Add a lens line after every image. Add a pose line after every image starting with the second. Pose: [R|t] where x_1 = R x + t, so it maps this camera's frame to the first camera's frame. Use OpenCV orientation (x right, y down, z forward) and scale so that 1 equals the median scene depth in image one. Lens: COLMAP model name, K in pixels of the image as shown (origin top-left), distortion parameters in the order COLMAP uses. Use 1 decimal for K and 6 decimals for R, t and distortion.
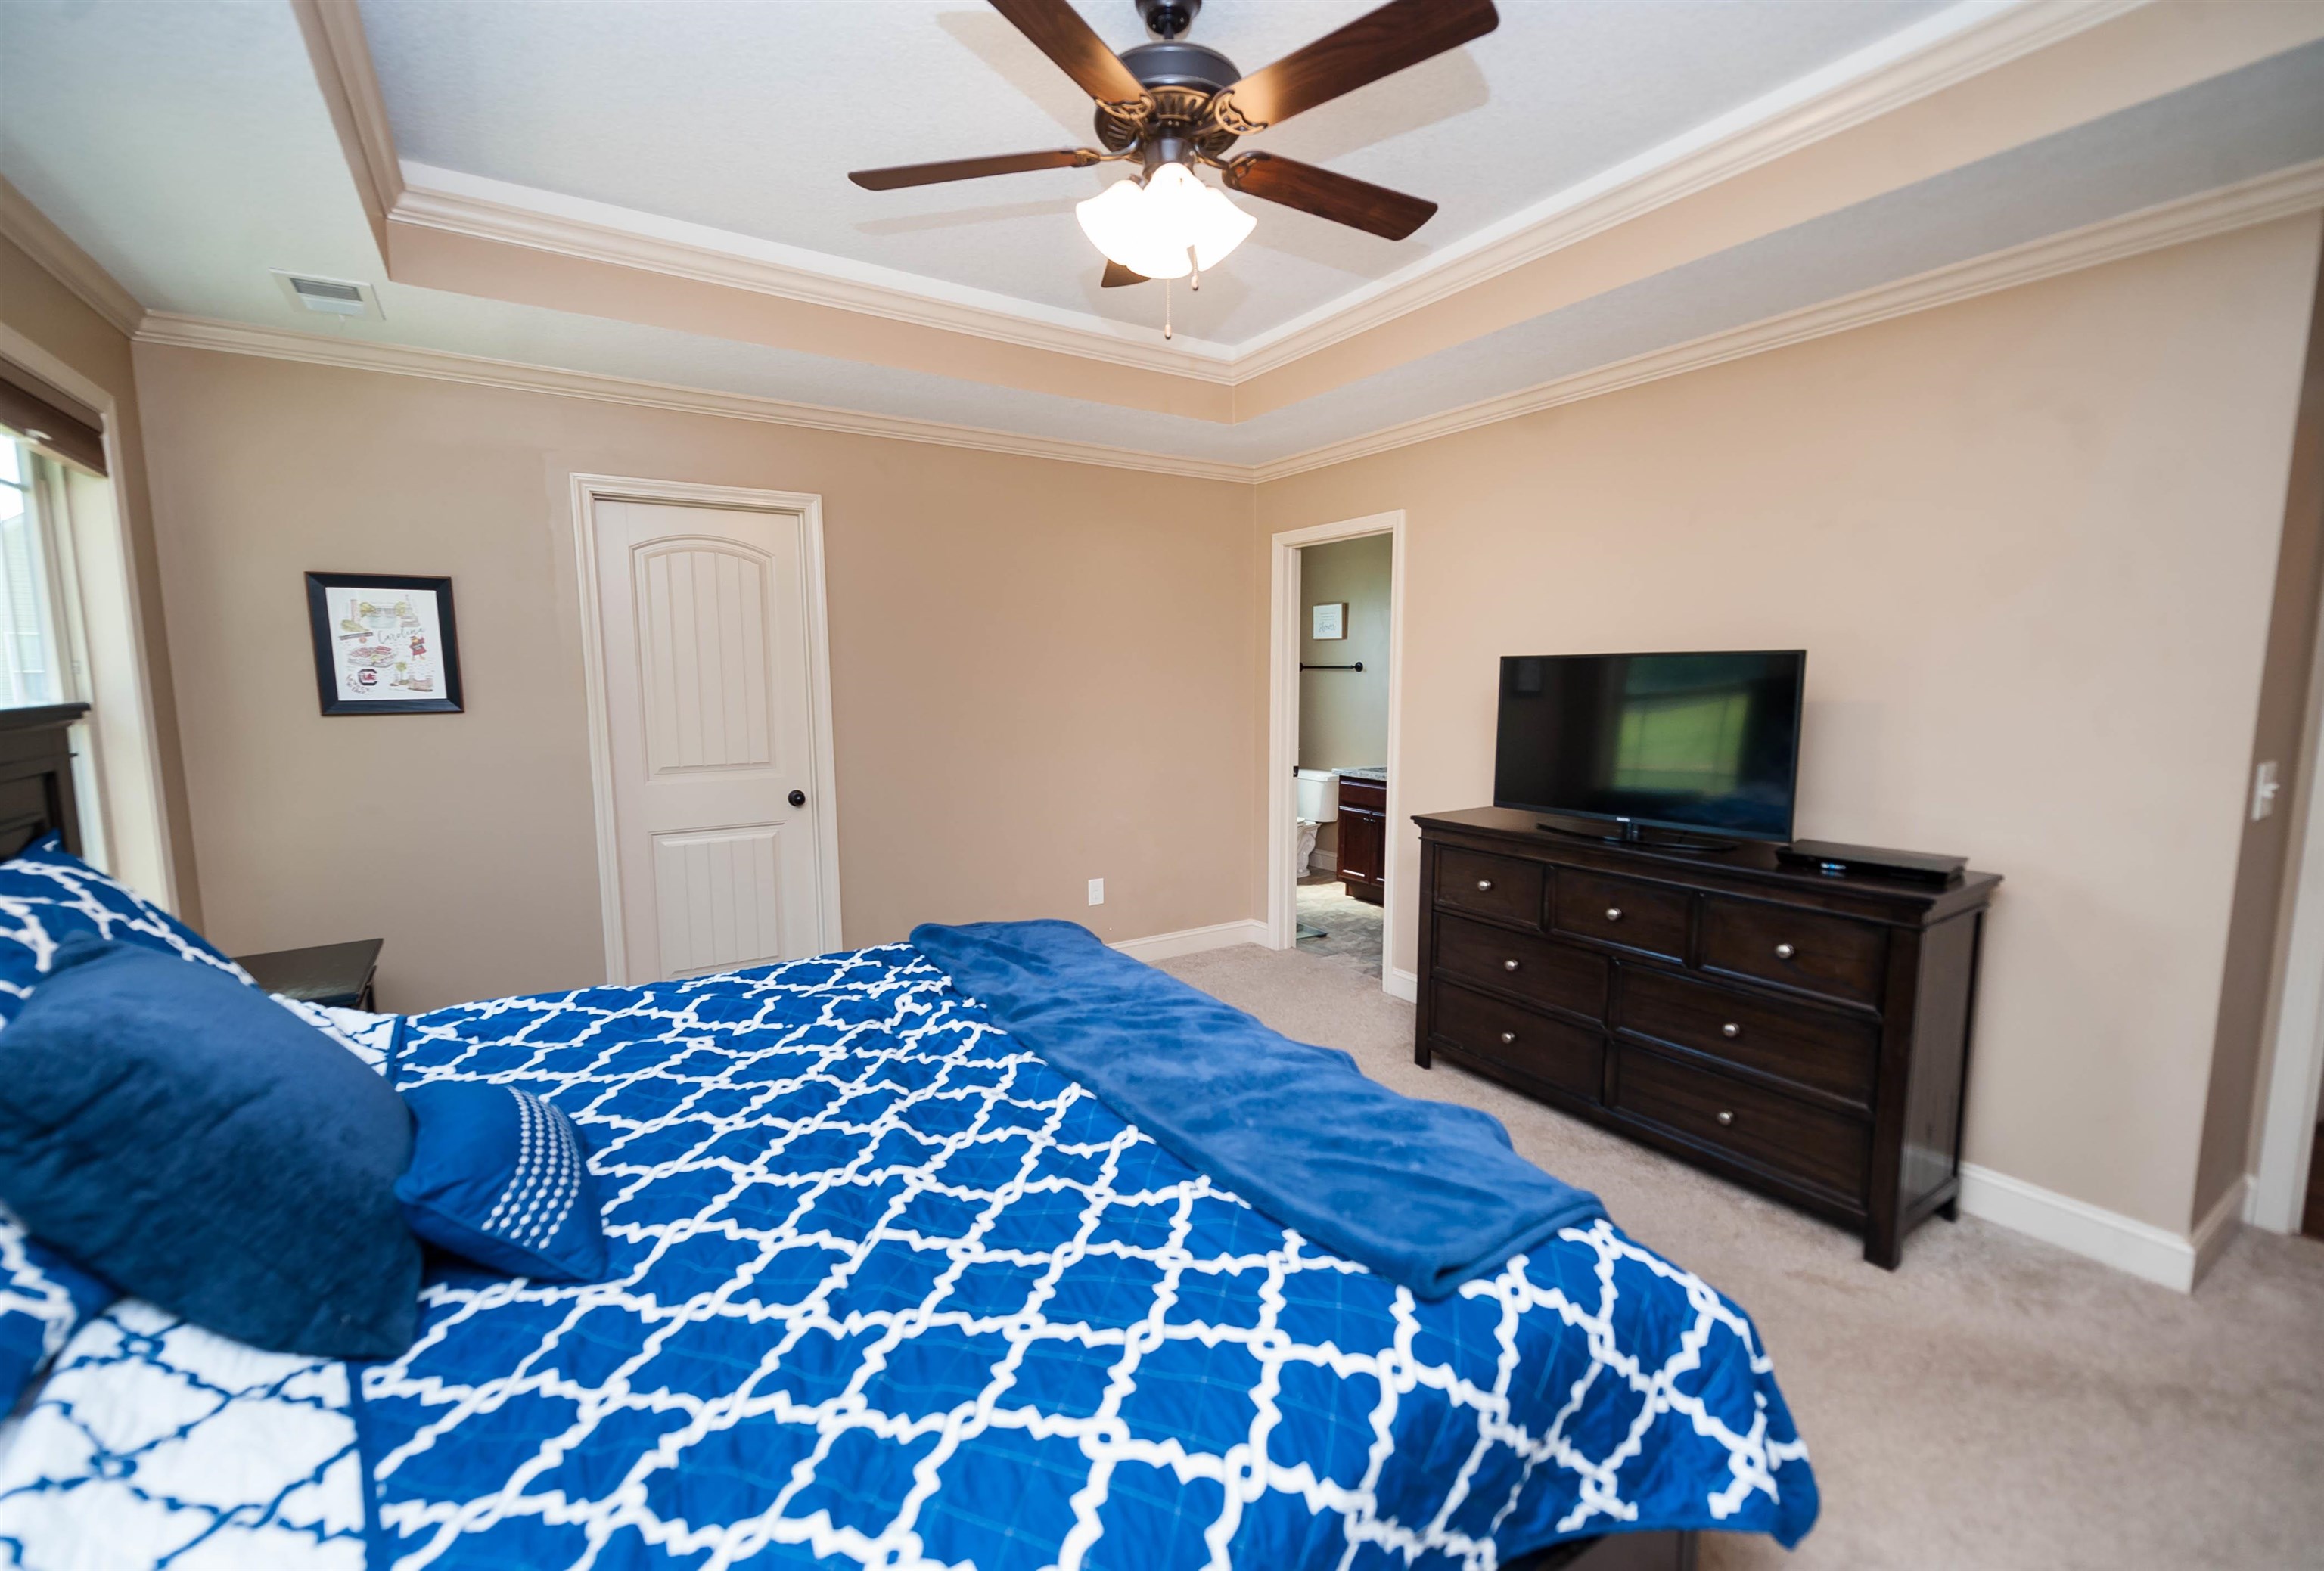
lens RADIAL K [[958.4, 0, 1134.0], [0, 958.4, 783.4], [0, 0, 1]] dist [0.015680, -0.006167]
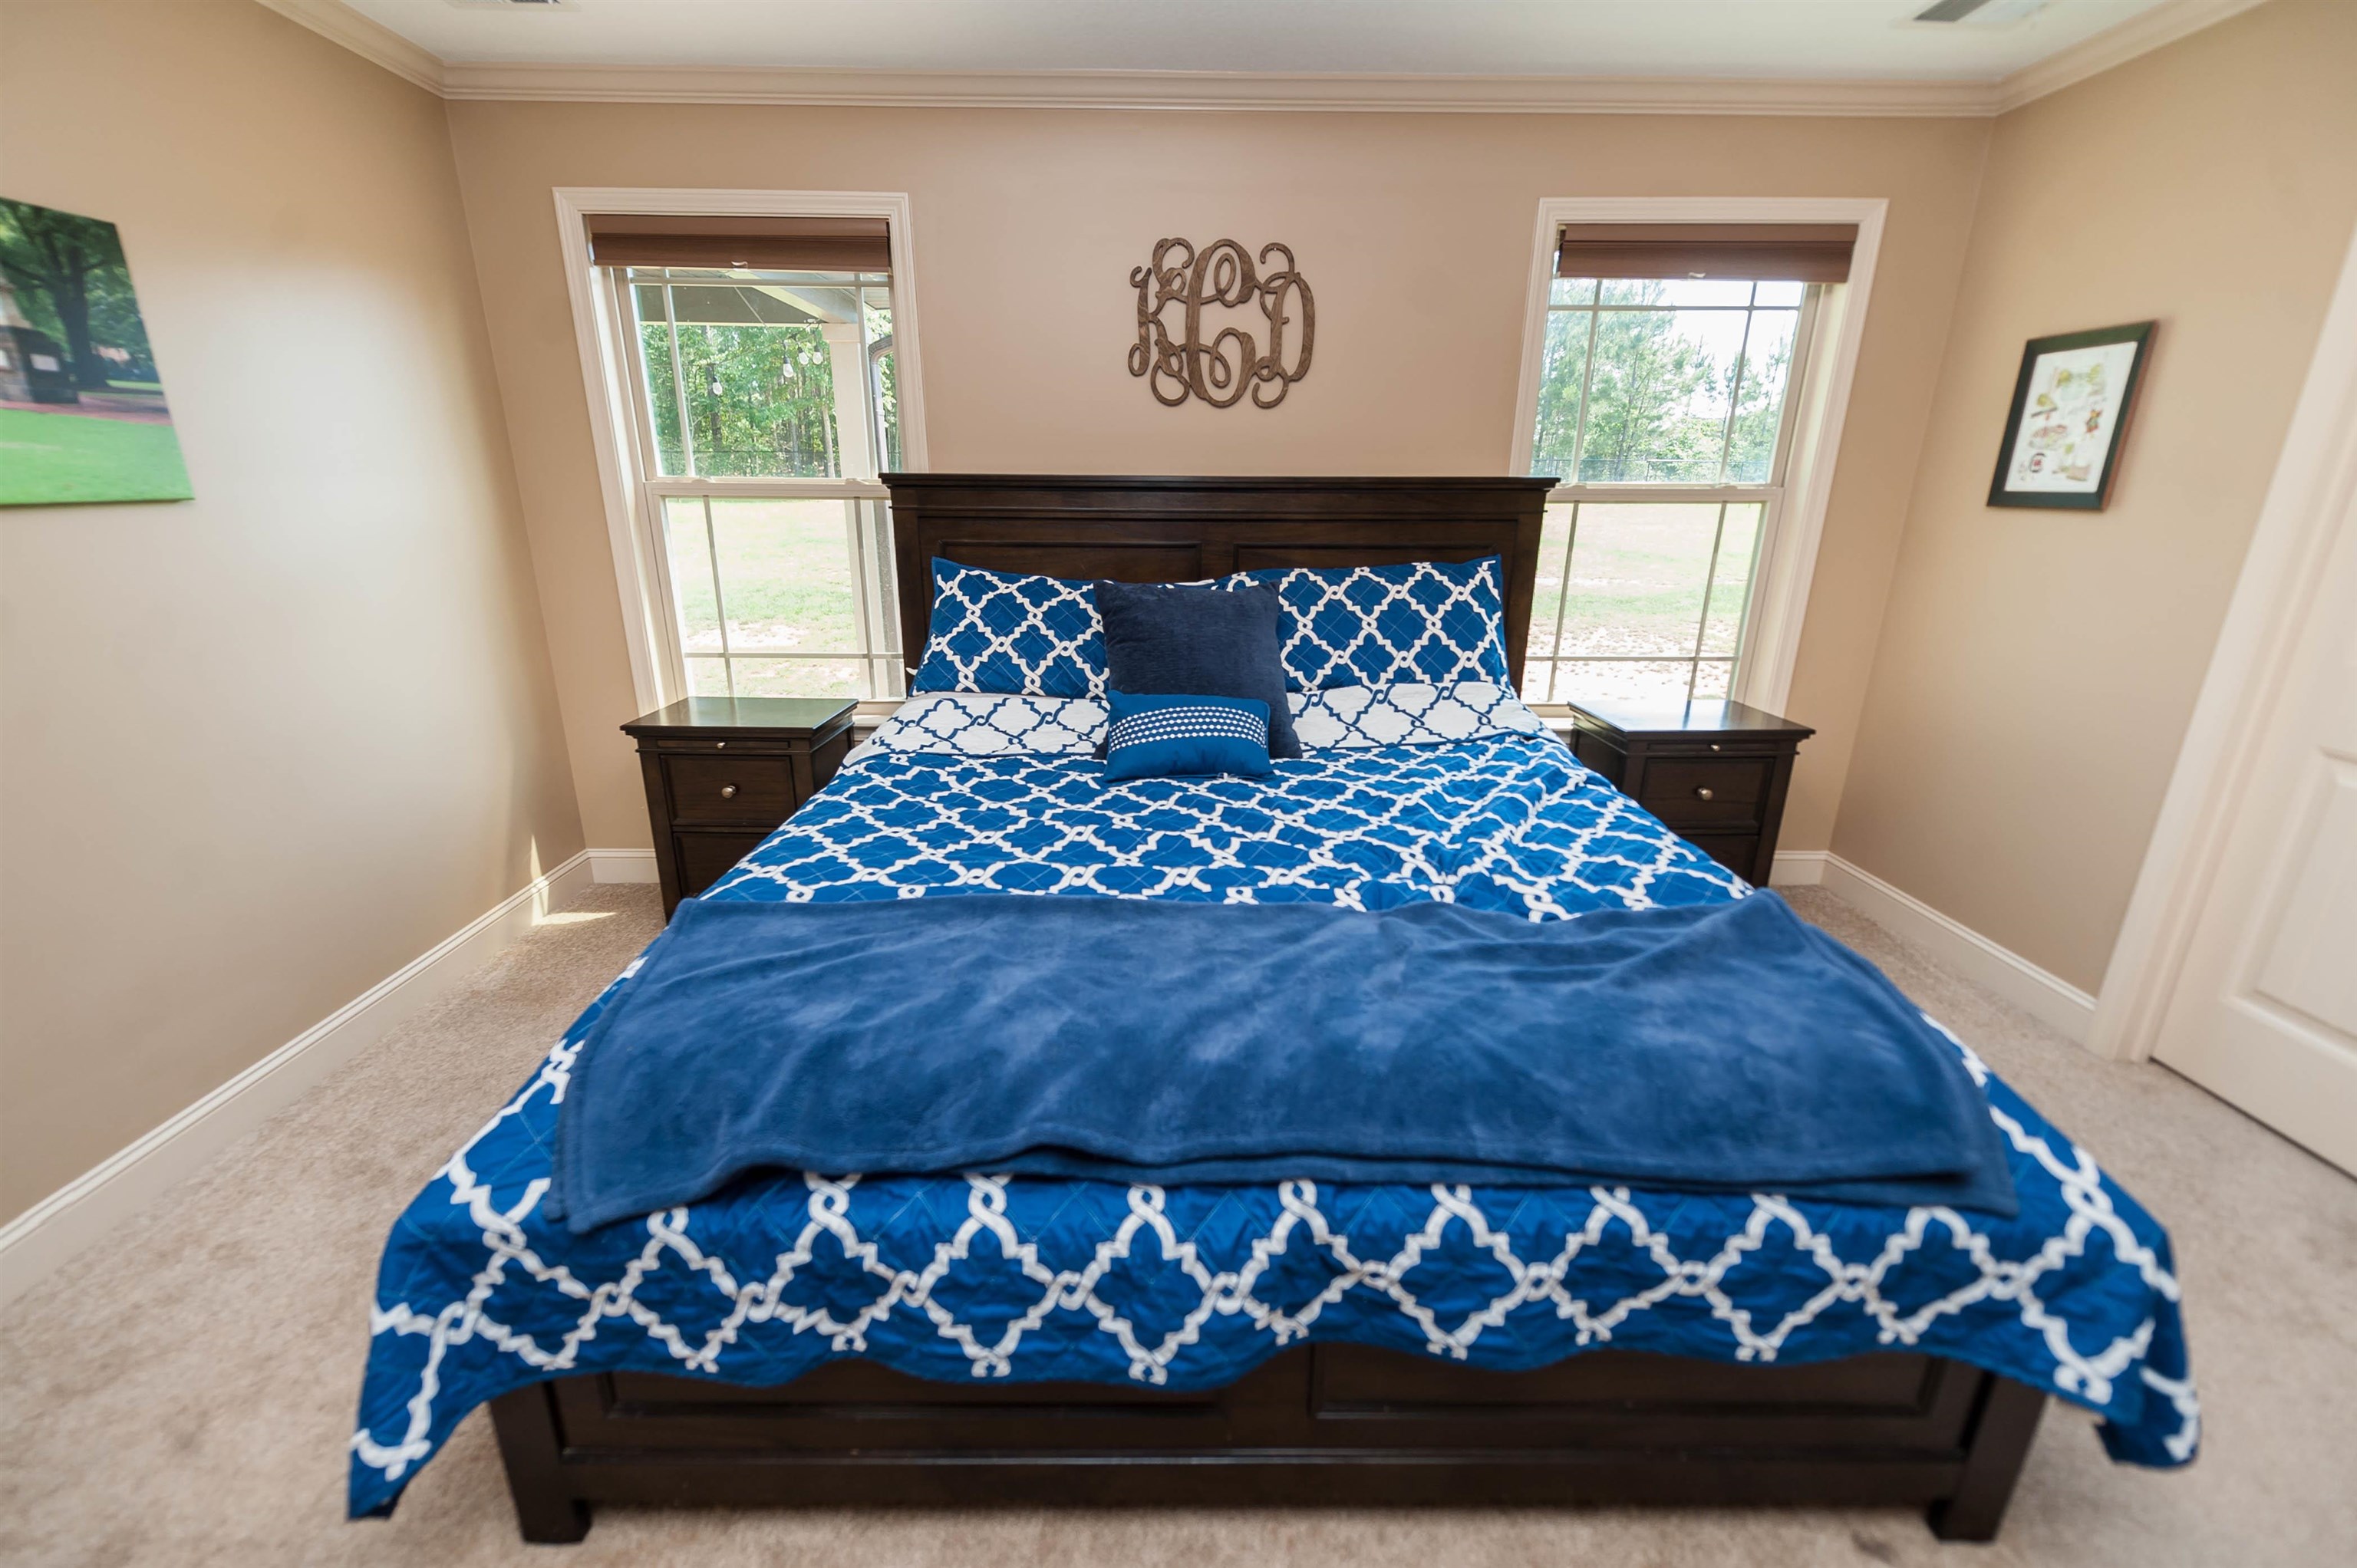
lens RADIAL K [[944.0, 0, 1167.1], [0, 944.0, 779.8], [0, 0, 1]] dist [0.013994, -0.006661]
pose [[-0.530202, 0.263641, -0.805841, 0.377410], [-0.100899, 0.924055, 0.368703, -0.083902], [0.841846, 0.276795, -0.463335, 0.825027]]
